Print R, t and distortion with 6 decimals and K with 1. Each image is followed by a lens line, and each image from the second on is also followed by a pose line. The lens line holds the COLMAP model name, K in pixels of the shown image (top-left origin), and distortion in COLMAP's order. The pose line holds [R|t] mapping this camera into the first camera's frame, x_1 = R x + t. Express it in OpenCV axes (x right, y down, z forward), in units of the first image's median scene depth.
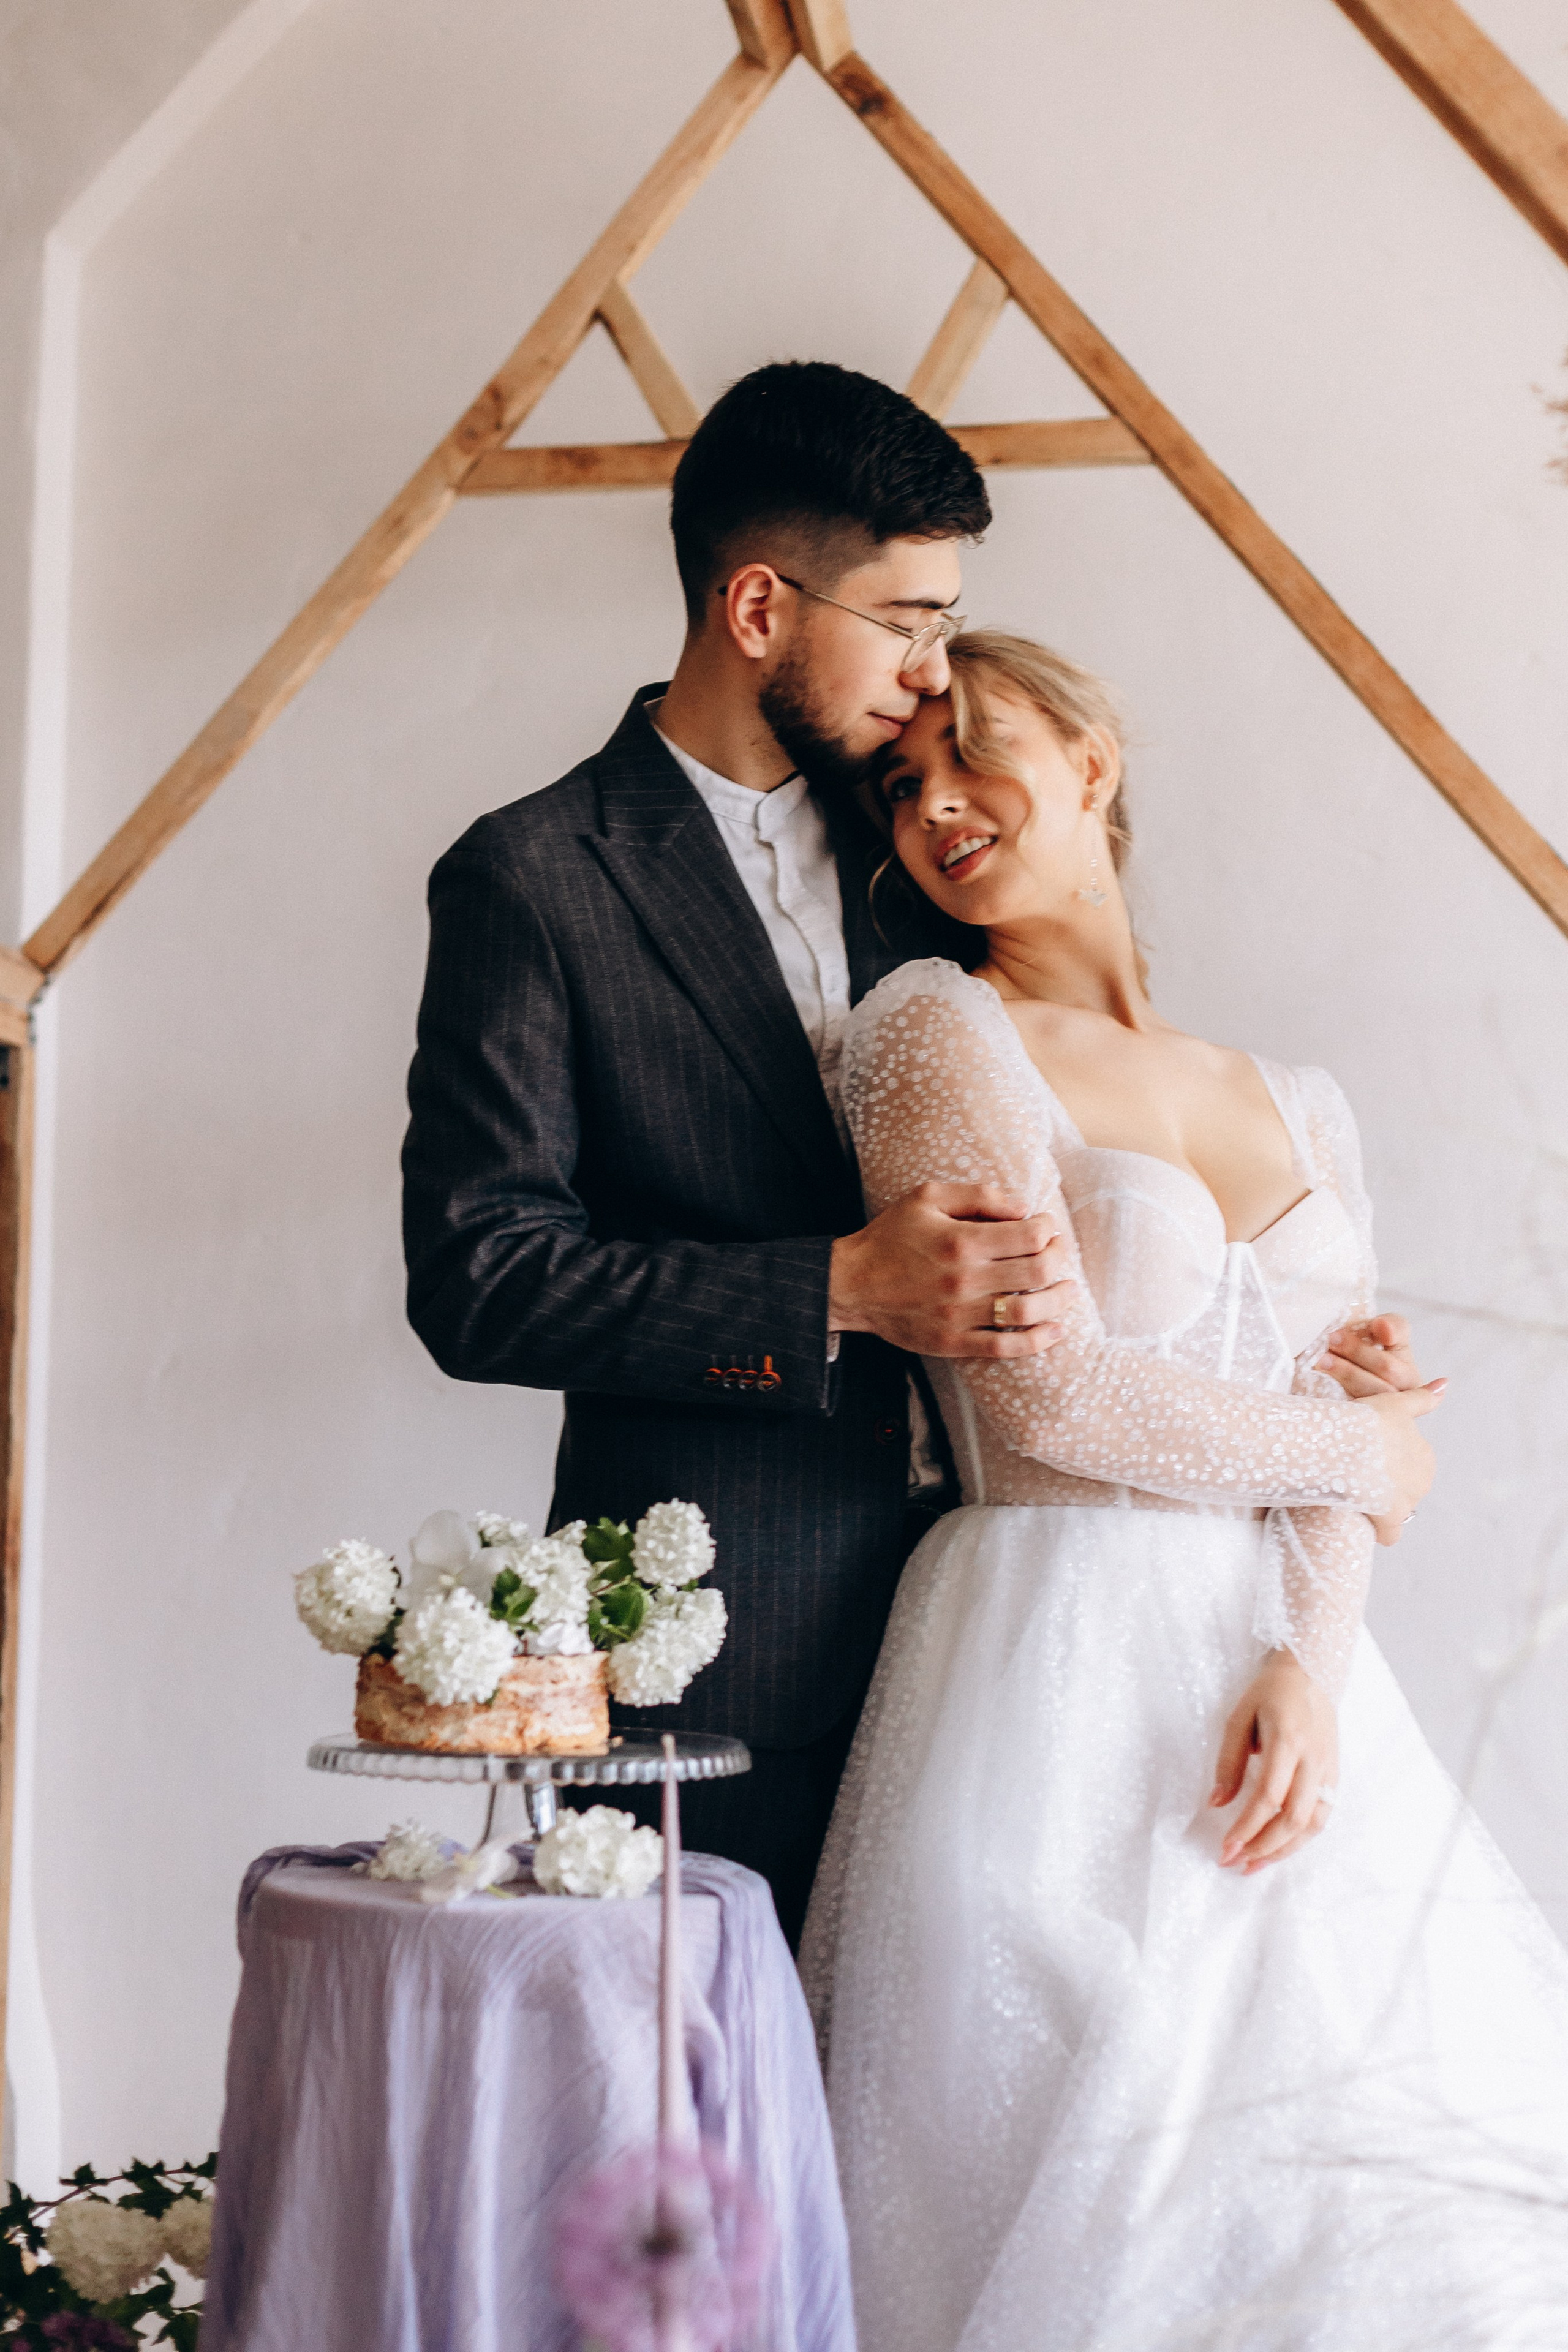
lens RADIAL K [[3756.0, 0, 771.9], [0, 3756.0, 1120.7], [0, 0, 1]] dist [-0.014728, 0.000000]
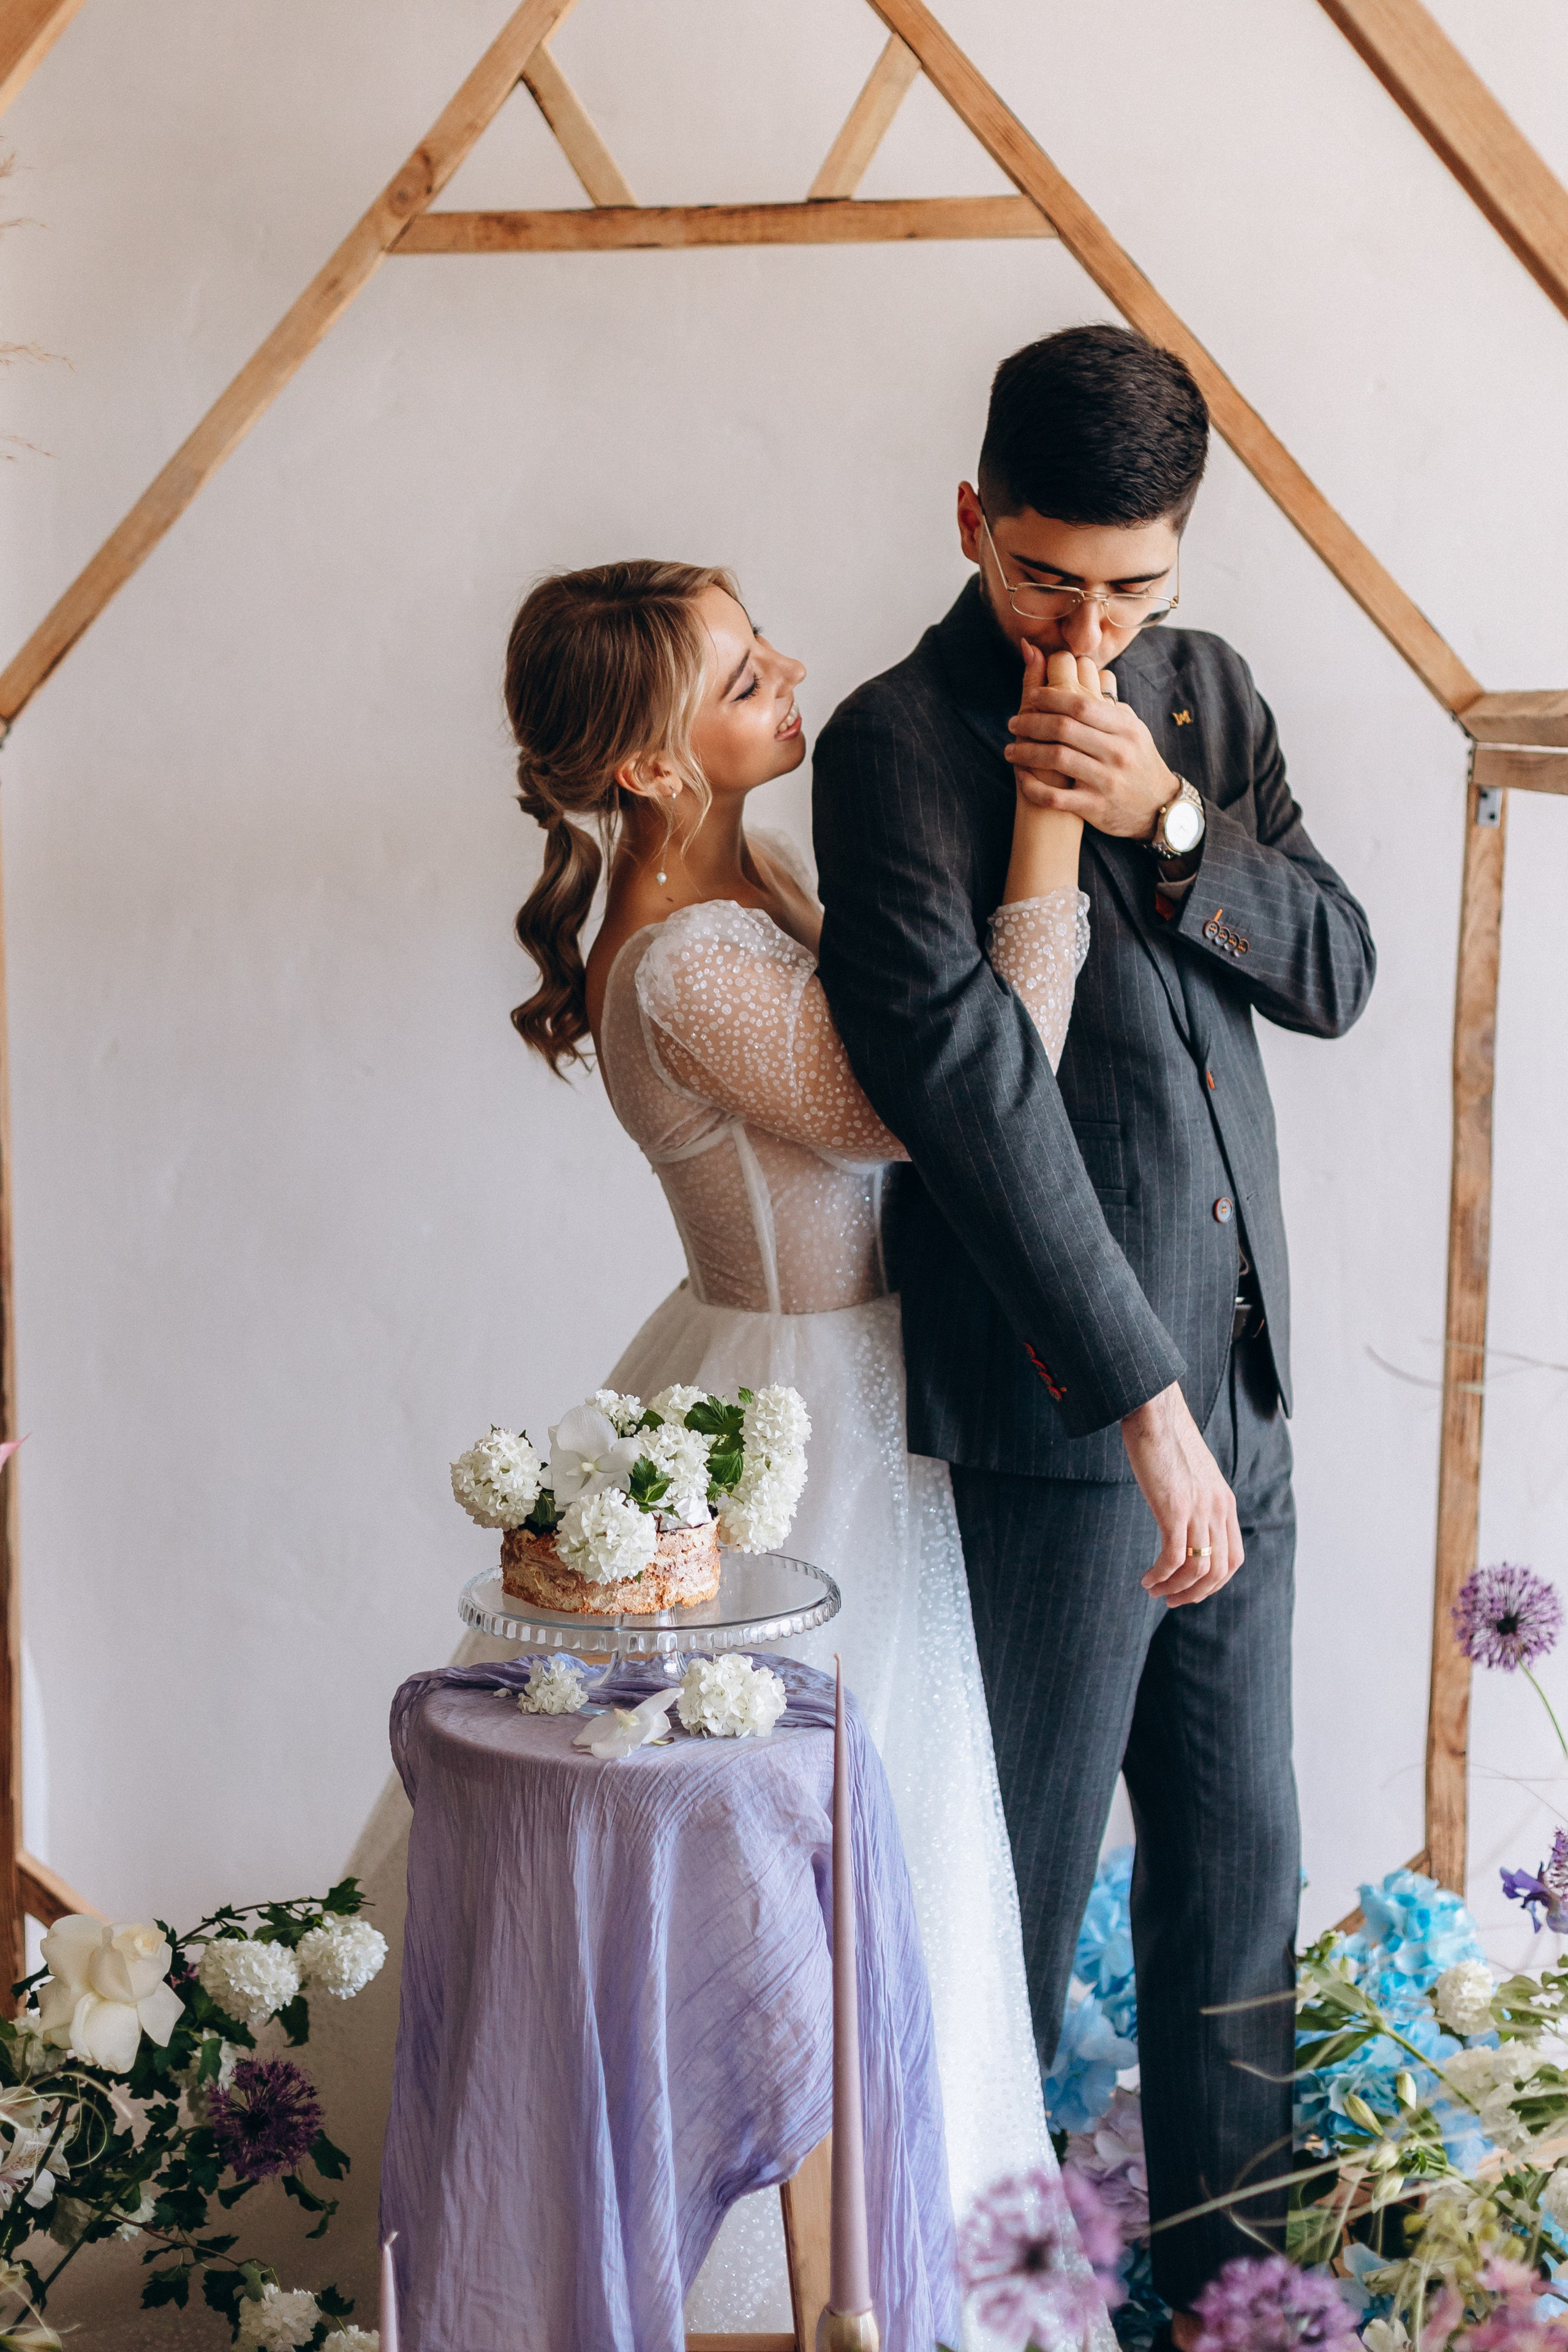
lens RADIAL K [[3756.0, 0, 727.6], [0, 3756.0, 1111.2], [0, 0, 1]] dist [-0.014728, 0.000000]
pose [[0.994004, -0.026385, 0.106117, -0.145822], [0.005032, 0.980461, 0.196651, -0.188192], [-0.109232, -0.194938, 0.974714, -0.094792]]
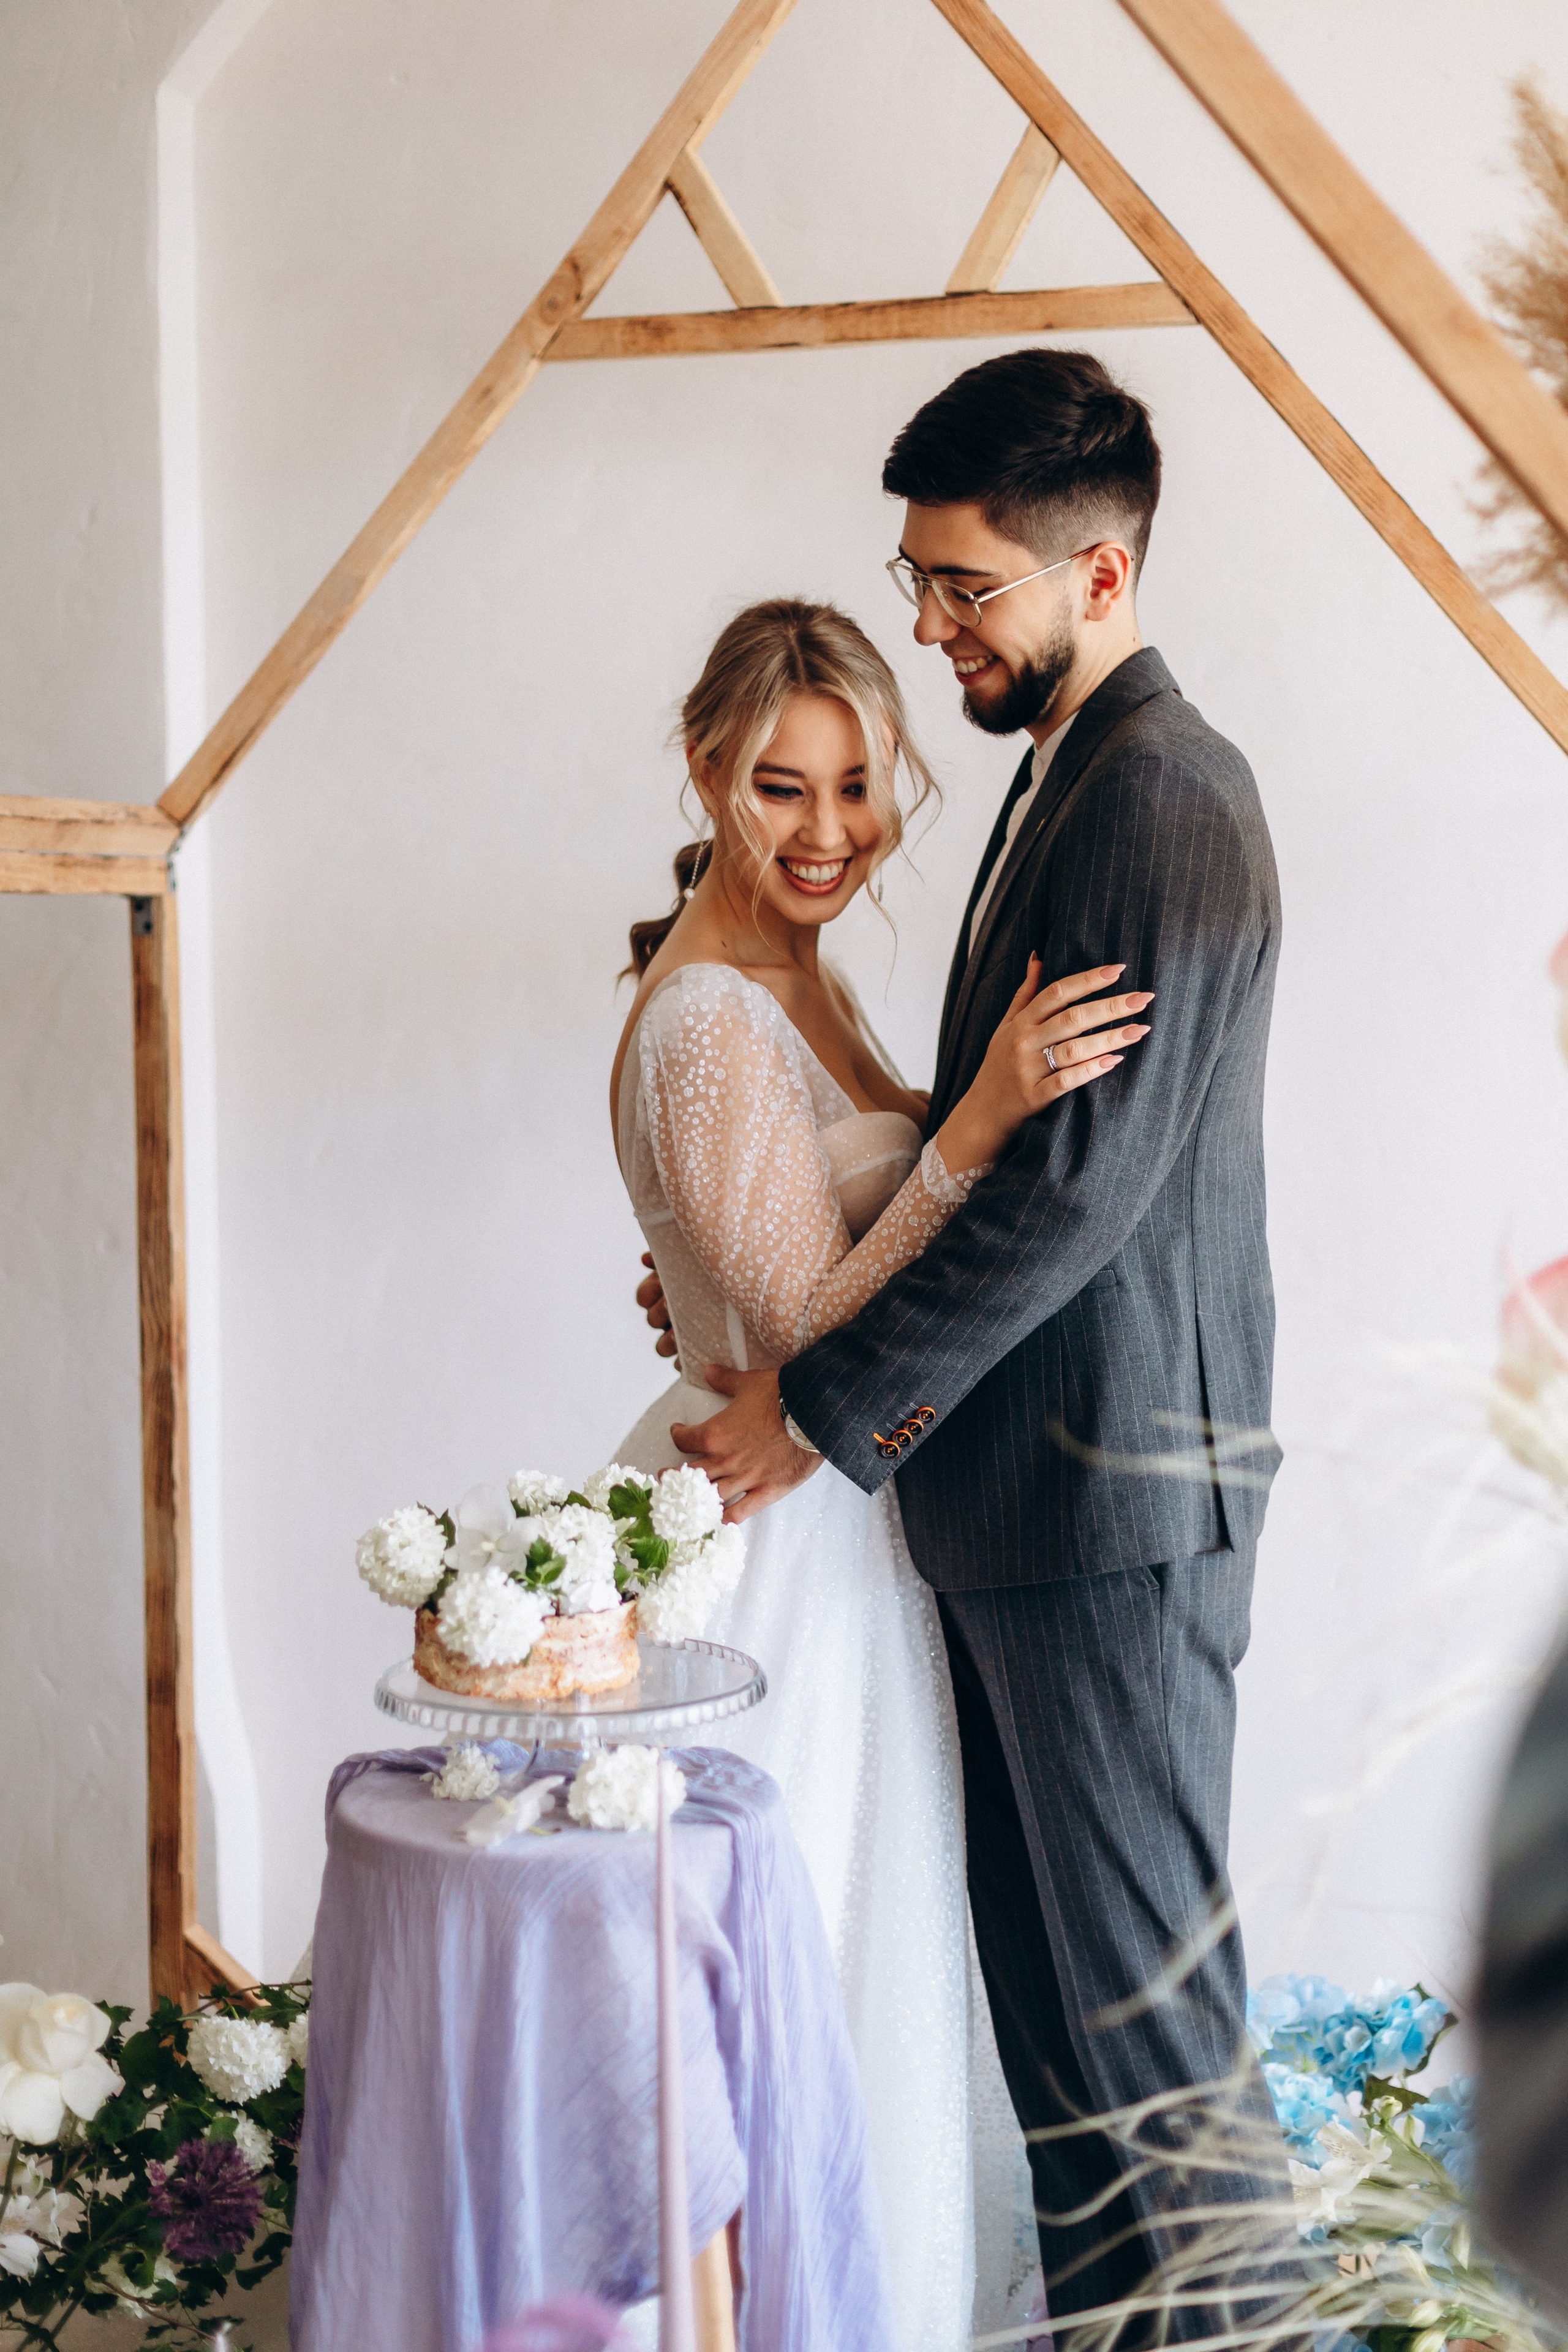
lens RADIAL K [[3514.4, 0, 801.9], [0, 3514.4, 1184.8], [0, 0, 1]] dist [-0.017032, 0.000000]
pose [[0.997776, -0.012944, -0.065393, 0.069010], [0.023954, 0.985066, 0.170505, -0.143833], [0.062209, -0.171692, 0.983185, -0.008054]]
